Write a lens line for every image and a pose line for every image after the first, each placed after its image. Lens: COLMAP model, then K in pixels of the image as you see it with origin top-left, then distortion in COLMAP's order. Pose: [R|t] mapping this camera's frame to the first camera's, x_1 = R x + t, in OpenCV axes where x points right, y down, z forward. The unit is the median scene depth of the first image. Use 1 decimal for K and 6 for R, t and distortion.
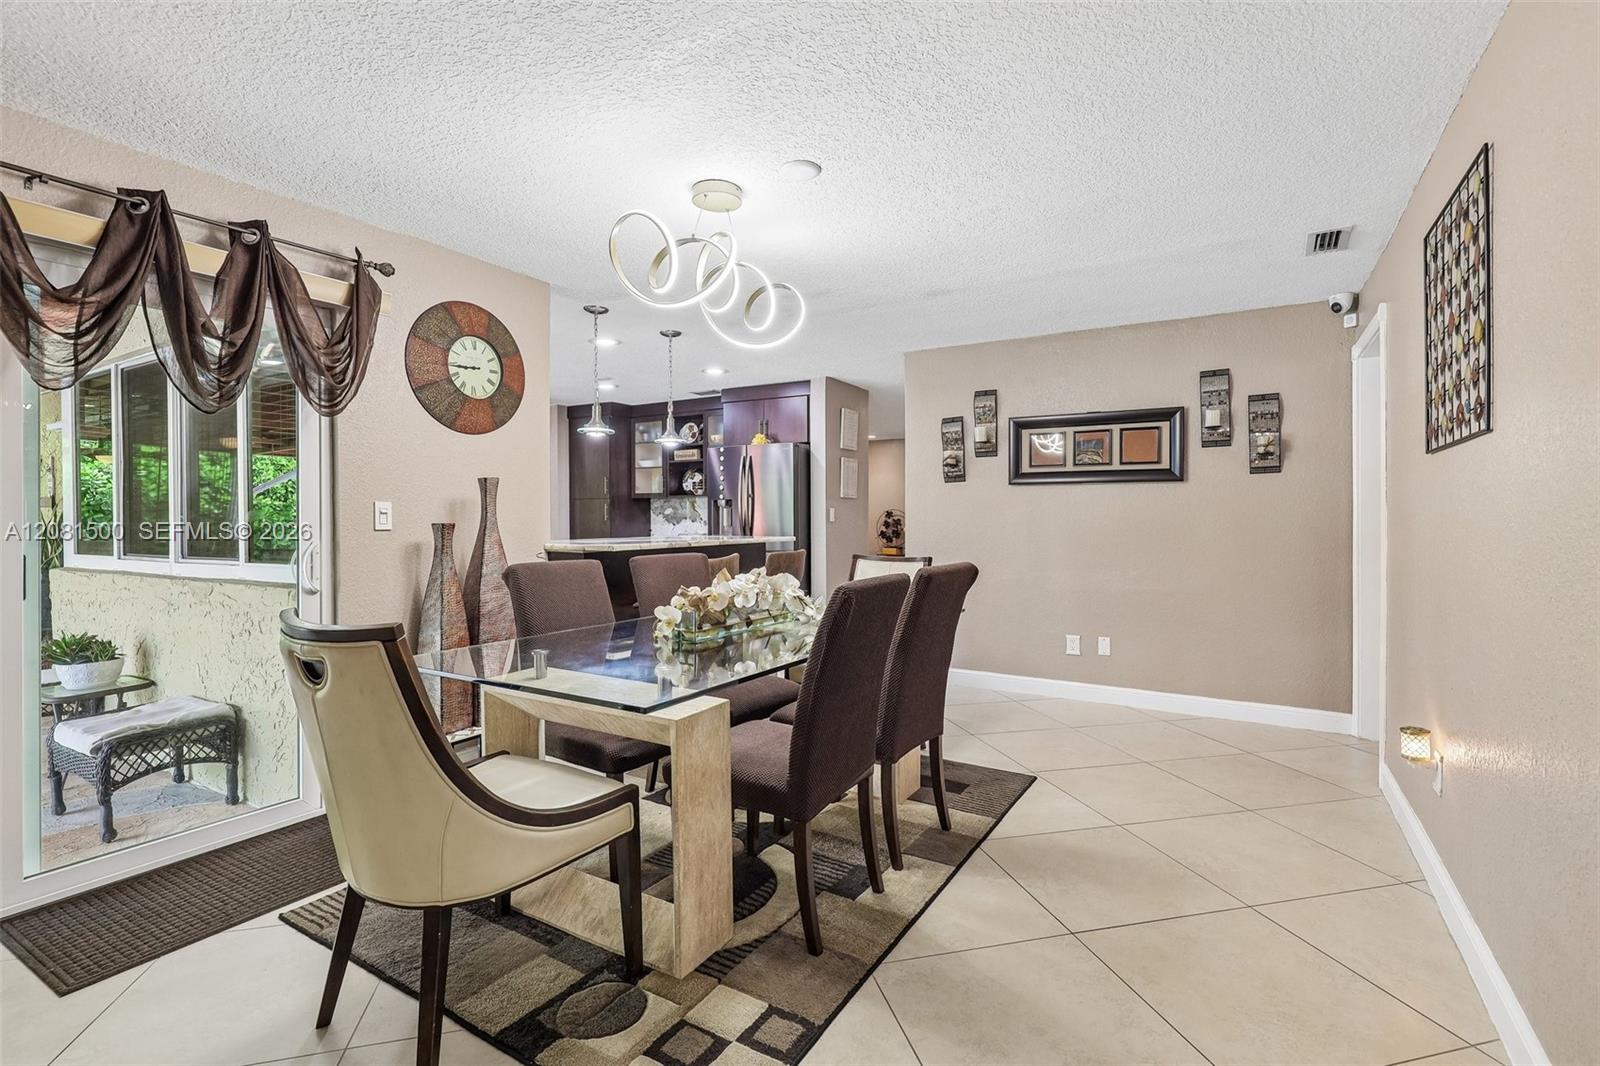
lens RADIAL K [[745.0, 0, 800.0], [0, 745.0, 533.0], [0, 0, 1]] dist [-0.000091, 0.000069]
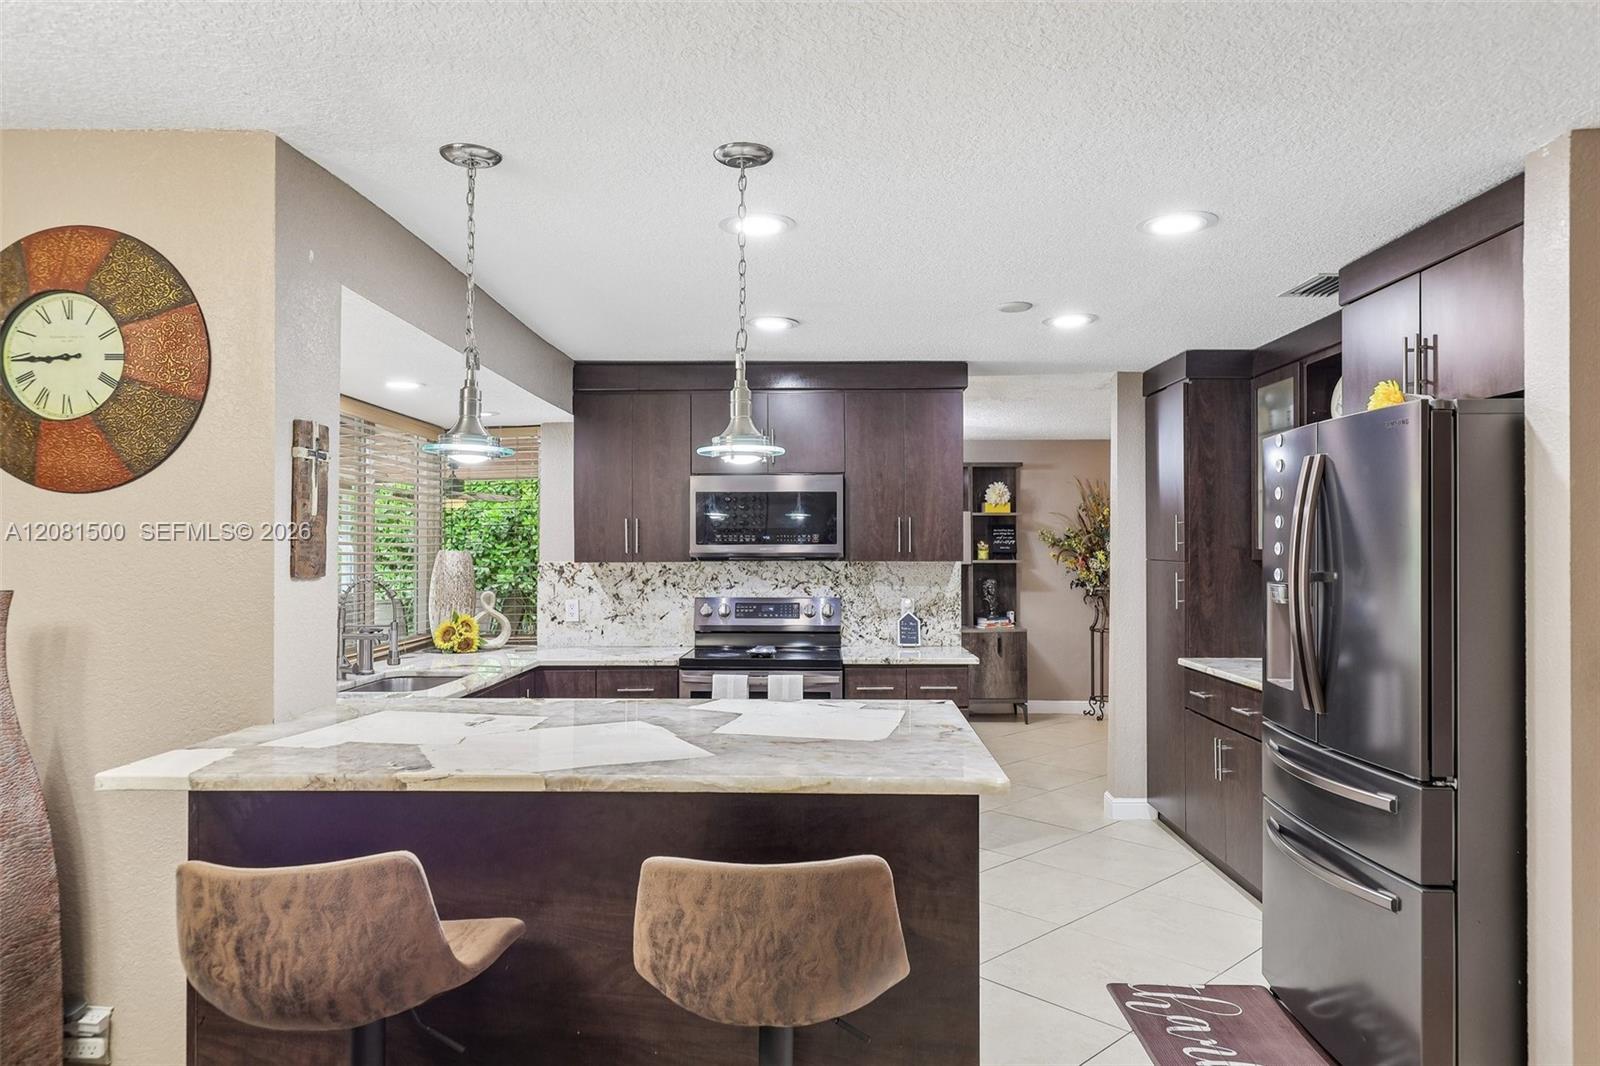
lens RADIAL K [[1032.0, 0, 802.0], [0, 1032.0, 540.6], [0, 0, 1]] dist [0.004930, 0.001312]
pose [[0.499781, 0.000127, -0.866152, 0.174159], [-0.021473, 0.999694, -0.012243, -0.047589], [0.865886, 0.024717, 0.499631, 0.491889]]
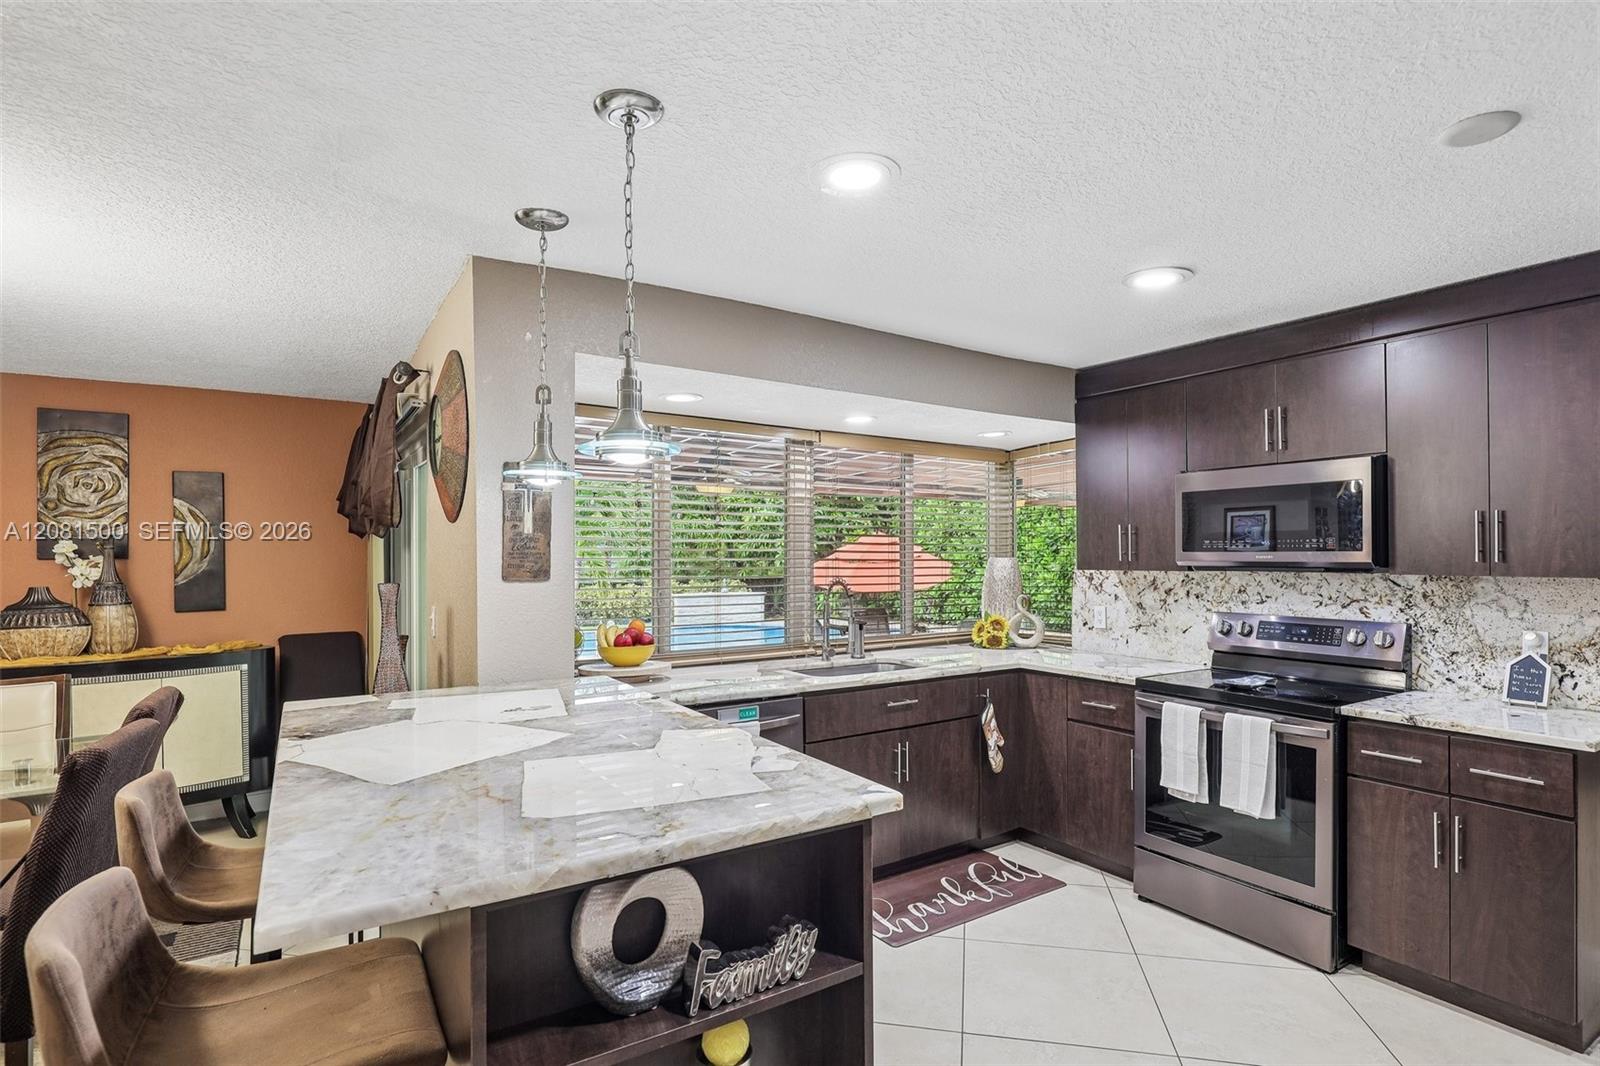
lens RADIAL K [[792.8, 0, 806.3], [0, 792.8, 553.7], [0, 0, 1]] dist [-0.000715, -0.000382]
pose [[-0.429228, 0.007272, -0.903167, 0.062182], [-0.014583, 0.999781, 0.014981, -0.054463], [0.903078, 0.019601, -0.429028, 0.768906]]
